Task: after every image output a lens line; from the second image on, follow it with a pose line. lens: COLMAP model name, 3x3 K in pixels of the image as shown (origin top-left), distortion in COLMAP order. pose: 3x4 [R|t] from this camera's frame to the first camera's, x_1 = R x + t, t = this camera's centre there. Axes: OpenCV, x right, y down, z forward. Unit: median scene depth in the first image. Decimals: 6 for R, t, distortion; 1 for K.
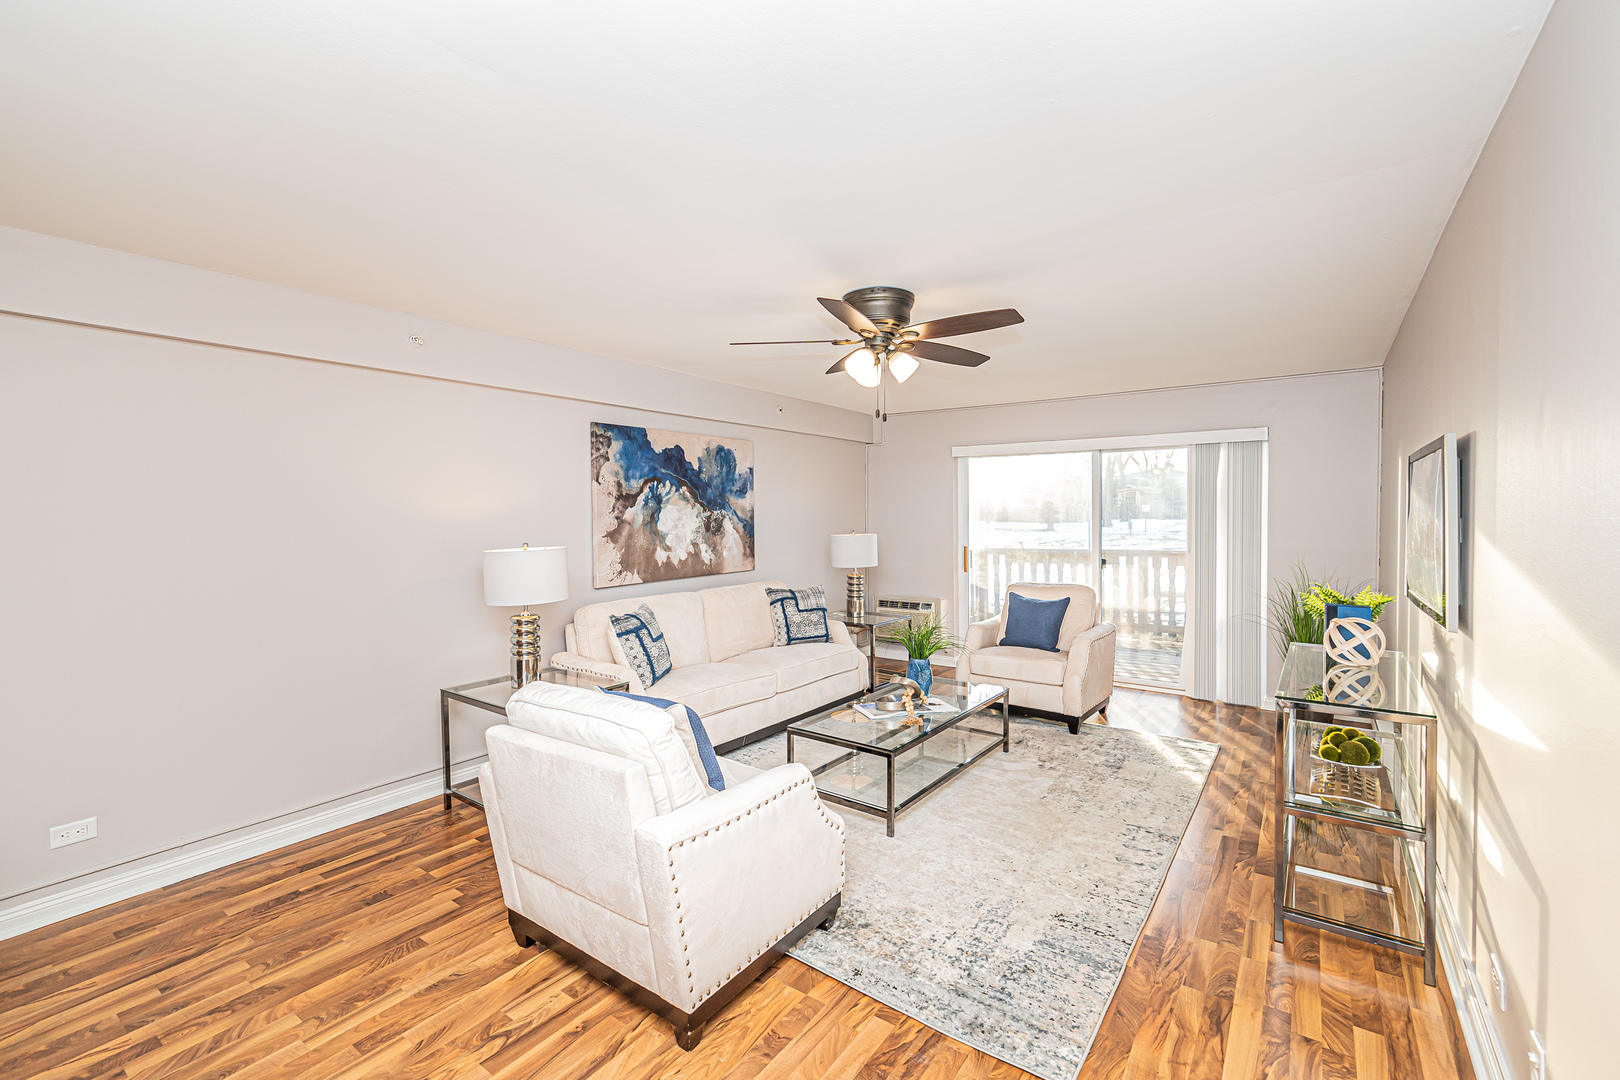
lens RADIAL K [[706.3, 0, 806.1], [0, 706.3, 529.7], [0, 0, 1]] dist [0.004180, -0.000849]
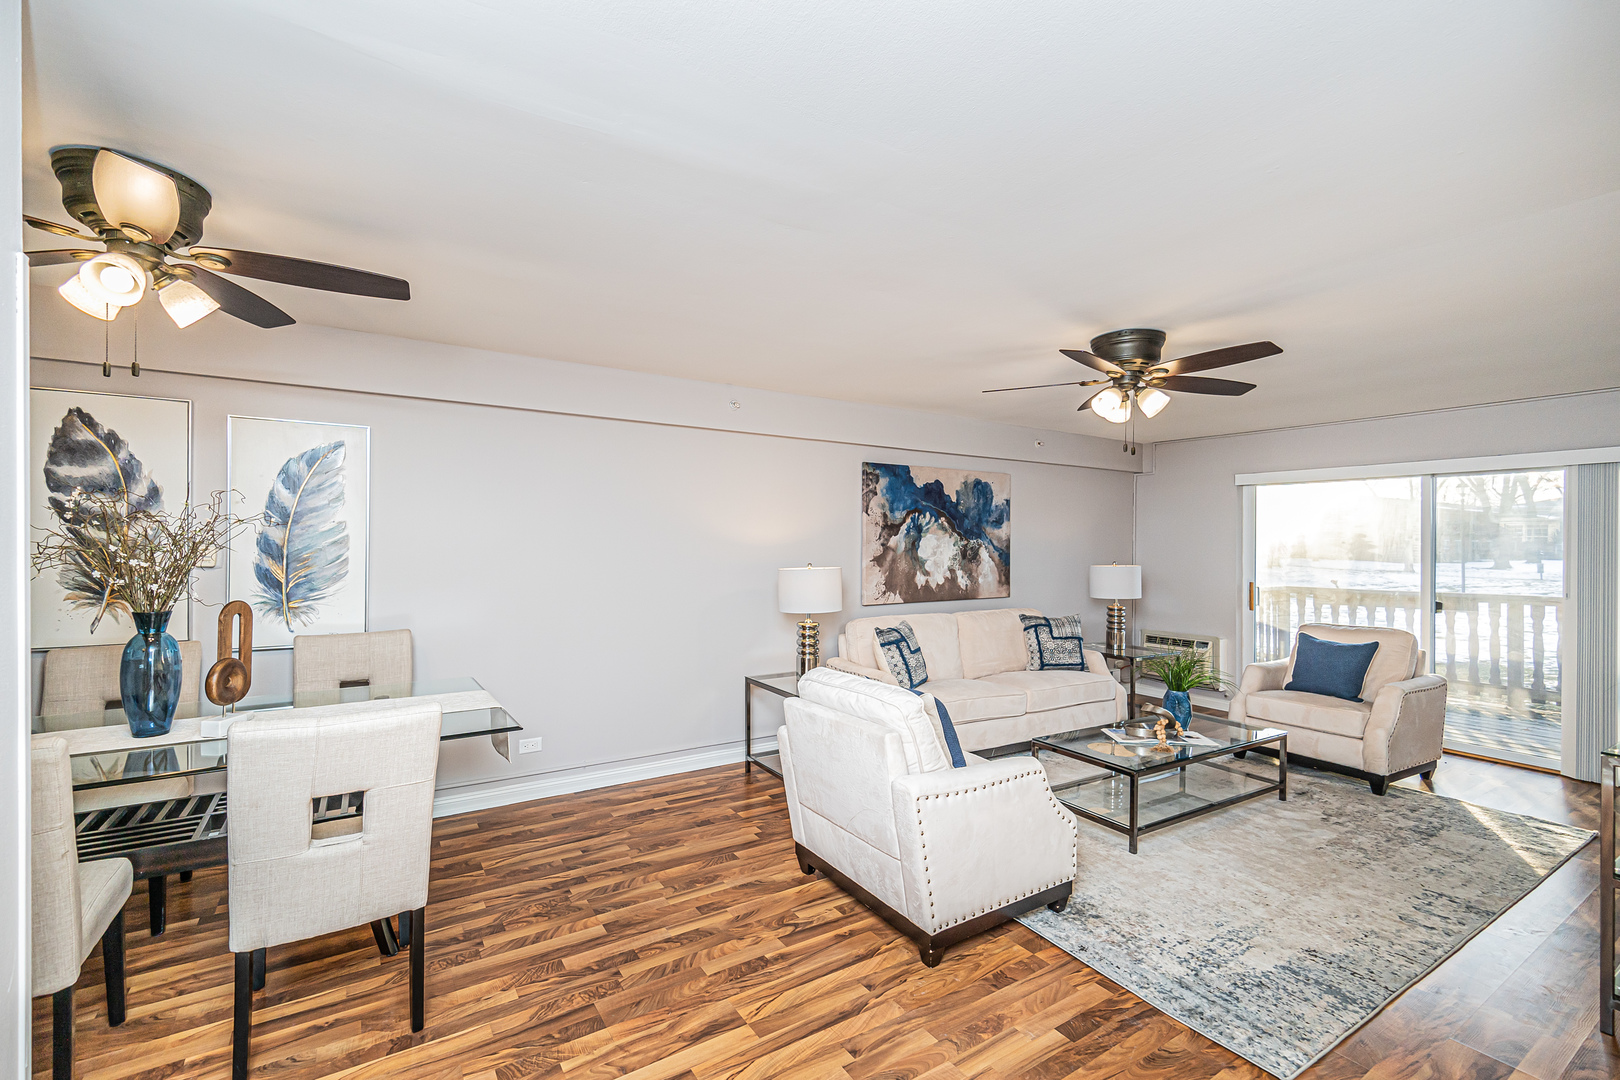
lens RADIAL K [[705.3, 0, 799.8], [0, 705.3, 547.3], [0, 0, 1]] dist [0.012603, -0.001942]
pose [[0.929153, 0.015265, -0.369380, 0.029723], [-0.022322, 0.999641, -0.014839, 0.007326], [0.369021, 0.022033, 0.929160, -0.110725]]
